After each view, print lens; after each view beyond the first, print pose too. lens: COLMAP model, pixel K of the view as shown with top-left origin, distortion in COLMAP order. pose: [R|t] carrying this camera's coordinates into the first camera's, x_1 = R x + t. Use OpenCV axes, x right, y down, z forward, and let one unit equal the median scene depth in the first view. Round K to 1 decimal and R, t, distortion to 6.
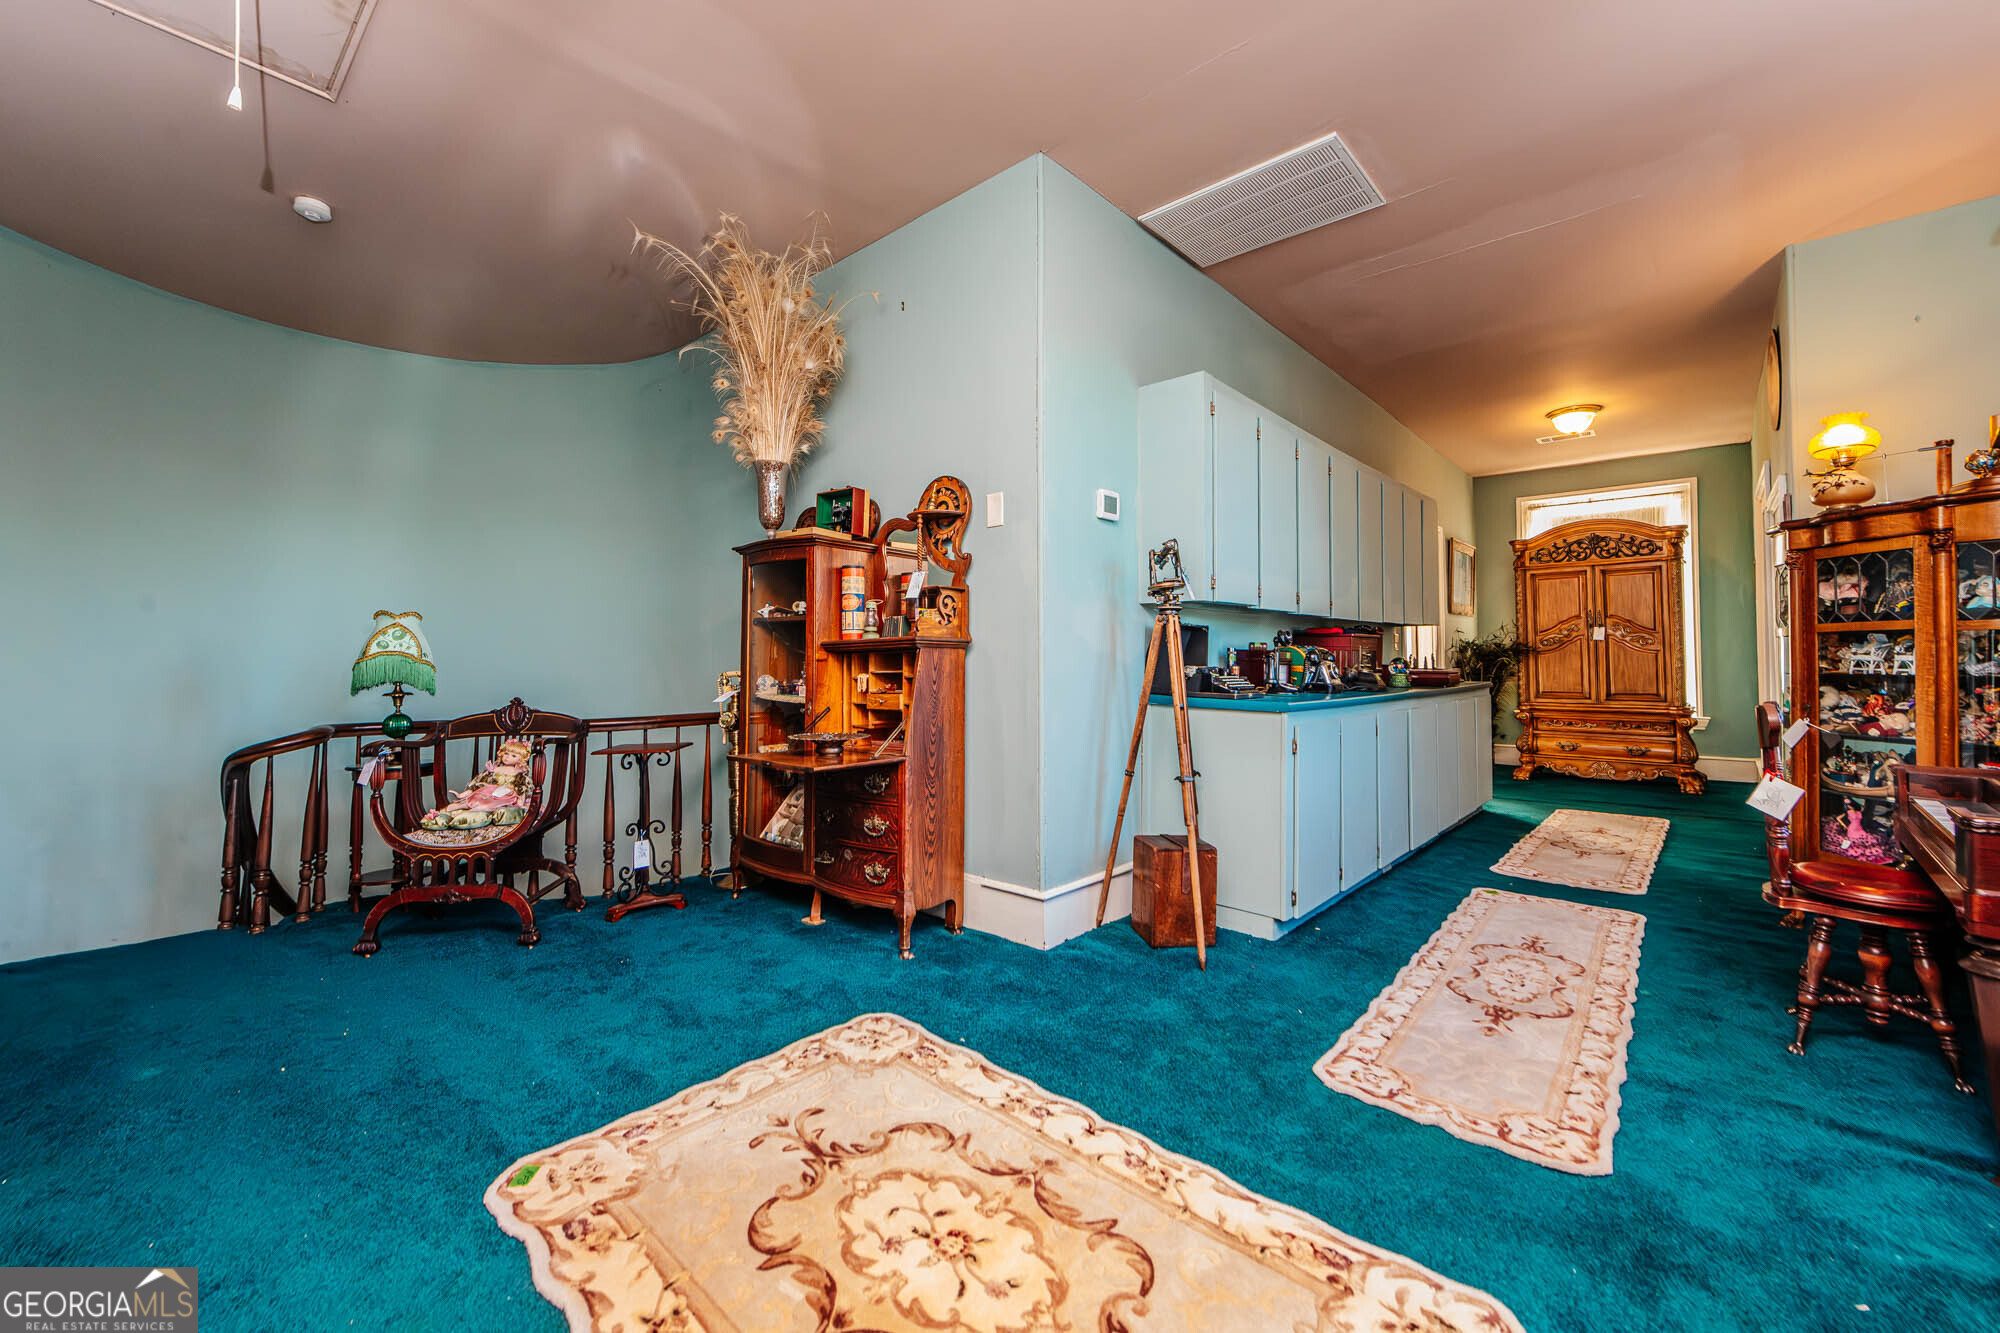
lens RADIAL K [[802.2, 0, 997.0], [0, 802.2, 658.9], [0, 0, 1]] dist [0.002439, -0.000023]
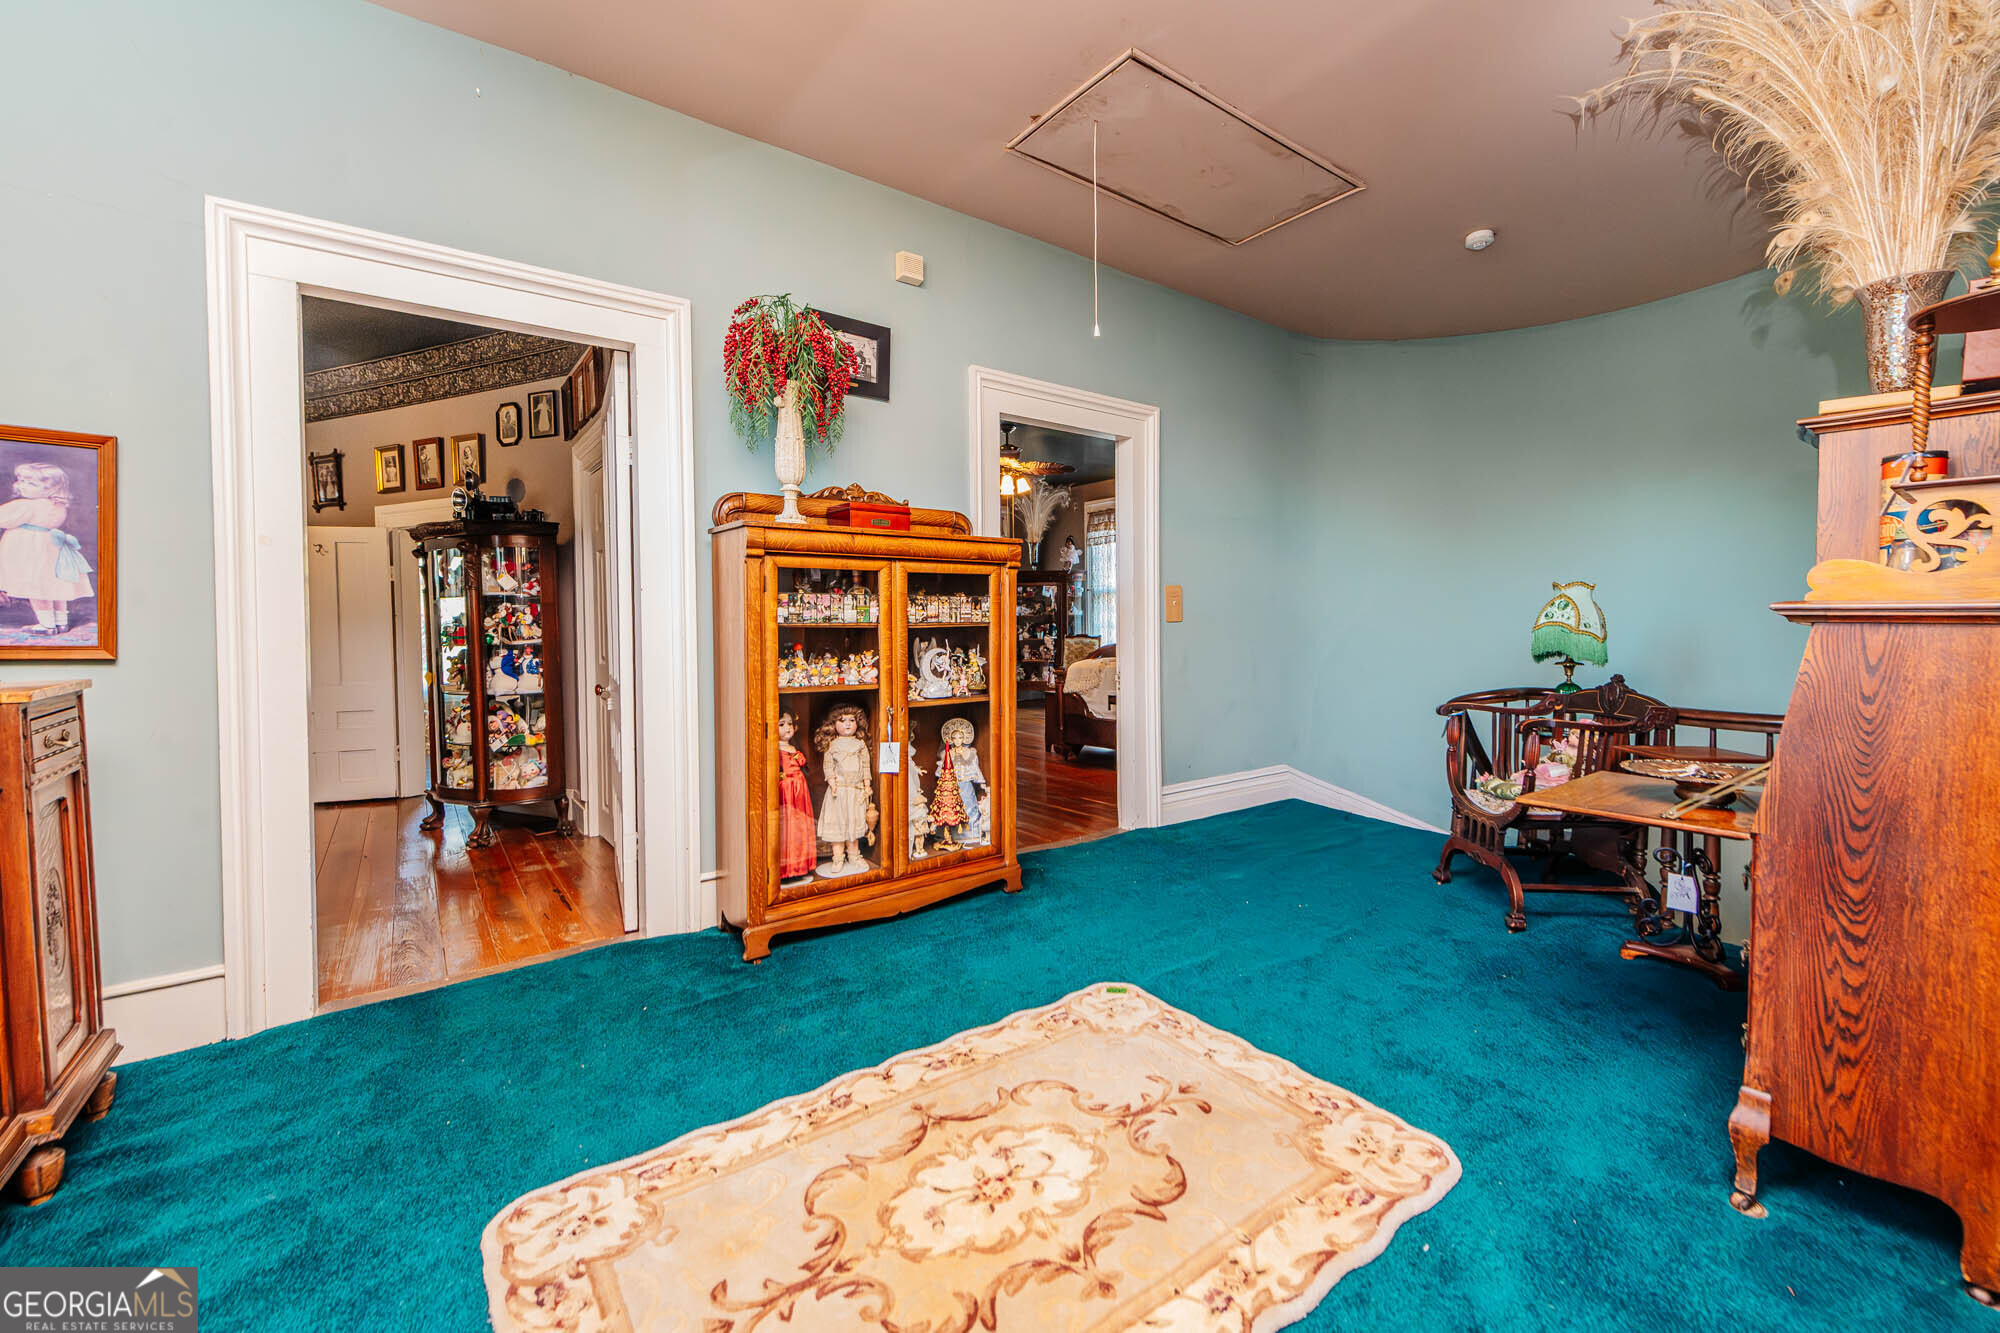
lens RADIAL K [[802.2, 0, 996.7], [0, 802.2, 653.7], [0, 0, 1]] dist [0.002439, -0.000023]
pose [[-0.210163, 0.043018, -0.976720, 0.758156], [0.005420, 0.999067, 0.042836, -0.031146], [0.977651, 0.003709, -0.210200, 0.958485]]
